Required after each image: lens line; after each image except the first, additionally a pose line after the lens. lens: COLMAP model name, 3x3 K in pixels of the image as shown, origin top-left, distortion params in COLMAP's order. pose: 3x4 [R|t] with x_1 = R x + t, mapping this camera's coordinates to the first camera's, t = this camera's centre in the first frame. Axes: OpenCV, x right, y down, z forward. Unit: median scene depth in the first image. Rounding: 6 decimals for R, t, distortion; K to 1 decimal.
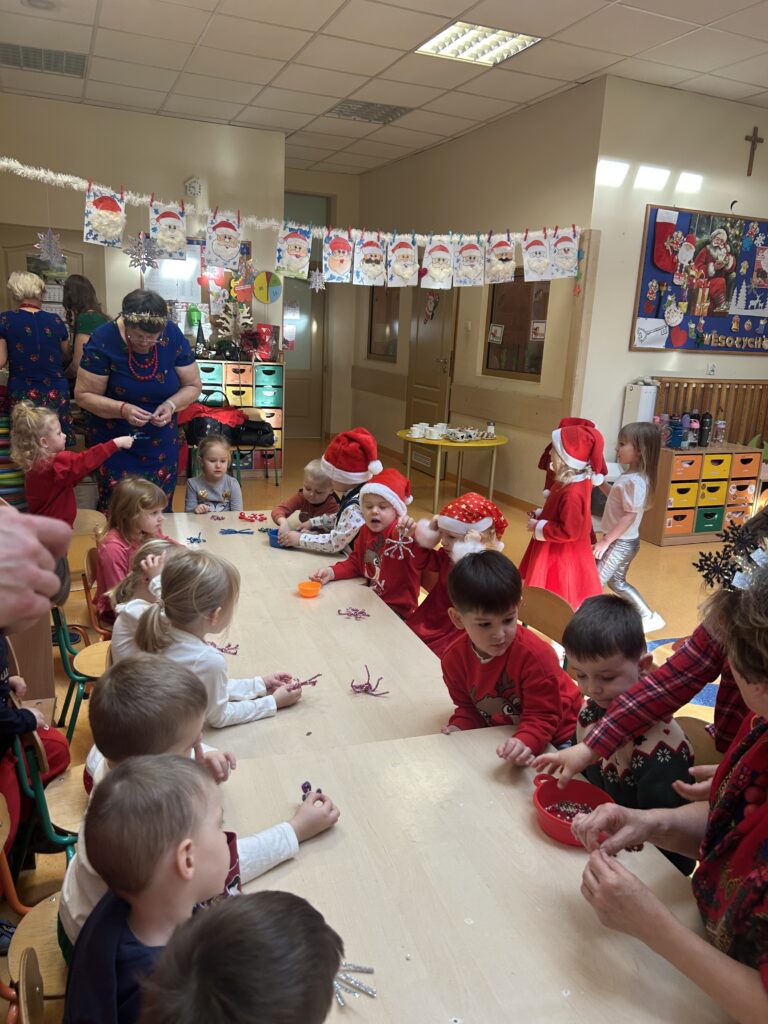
lens RADIAL K [[767.3, 0, 385.1], [0, 767.3, 521.3], [0, 0, 1]] dist [0.045003, -0.047317]
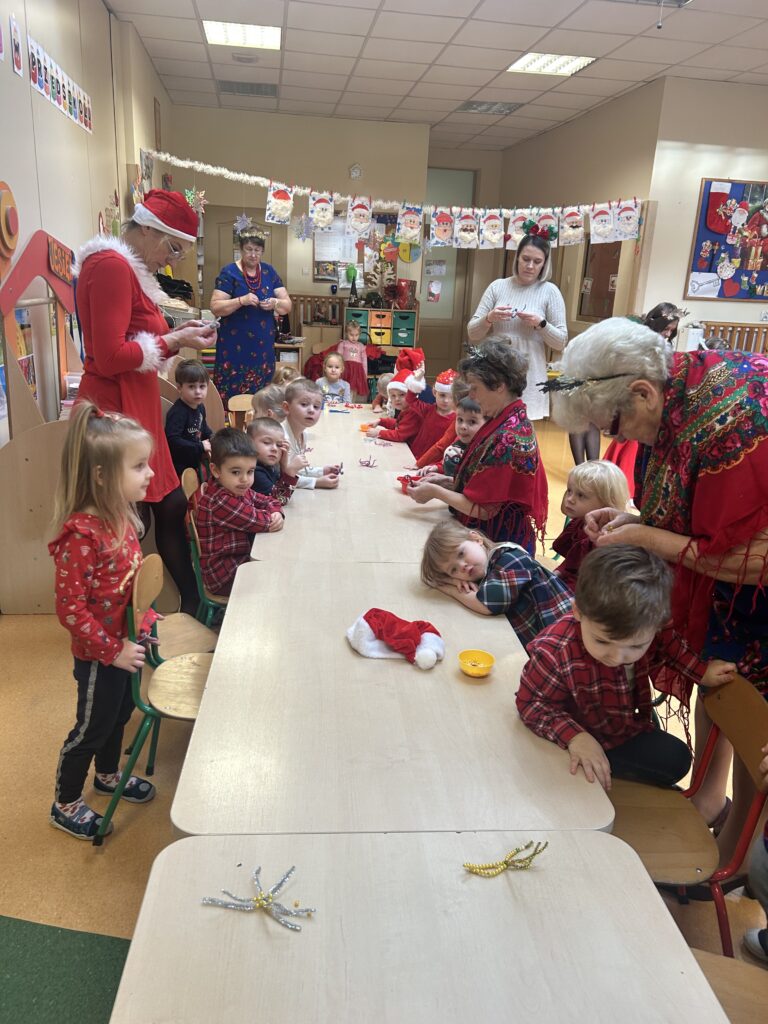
lens RADIAL K [[767.3, 0, 380.3], [0, 767.3, 506.7], [0, 0, 1]] dist [0.045003, -0.047317]
pose [[0.968943, 0.068475, -0.237614, 0.174435], [-0.060906, 0.997379, 0.039056, 0.091076], [0.239666, -0.023371, 0.970574, -0.321932]]
